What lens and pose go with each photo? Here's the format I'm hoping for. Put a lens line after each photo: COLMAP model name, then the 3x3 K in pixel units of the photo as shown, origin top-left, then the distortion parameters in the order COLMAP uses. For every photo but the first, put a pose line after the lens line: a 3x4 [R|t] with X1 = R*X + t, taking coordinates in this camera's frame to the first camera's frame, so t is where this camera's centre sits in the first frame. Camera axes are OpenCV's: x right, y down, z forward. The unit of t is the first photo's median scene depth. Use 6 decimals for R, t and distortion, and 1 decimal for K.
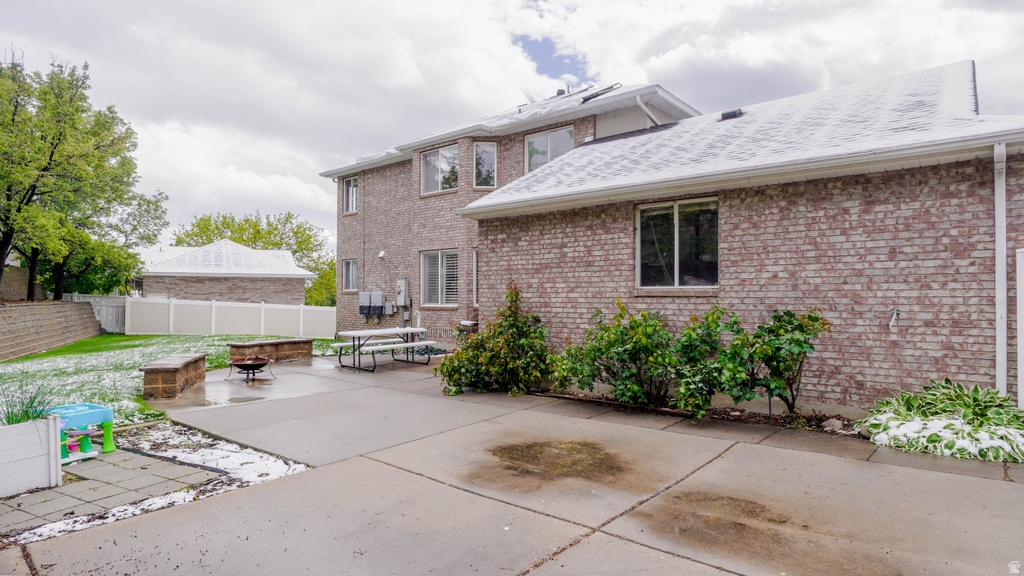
lens RADIAL K [[550.9, 0, 483.6], [0, 550.9, 291.5], [0, 0, 1]] dist [-0.037332, 0.005512]
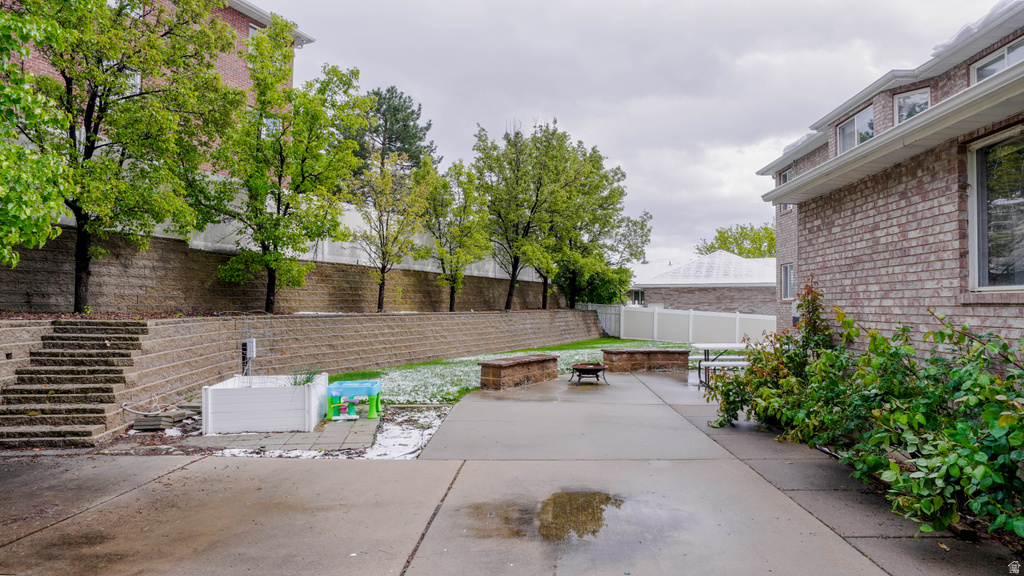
lens RADIAL K [[550.9, 0, 509.6], [0, 550.9, 291.3], [0, 0, 1]] dist [-0.037332, 0.005512]
pose [[0.623094, -0.017908, -0.781942, 0.375105], [0.002893, 0.999784, -0.020592, 0.004849], [0.782141, 0.010568, 0.623011, 0.255997]]
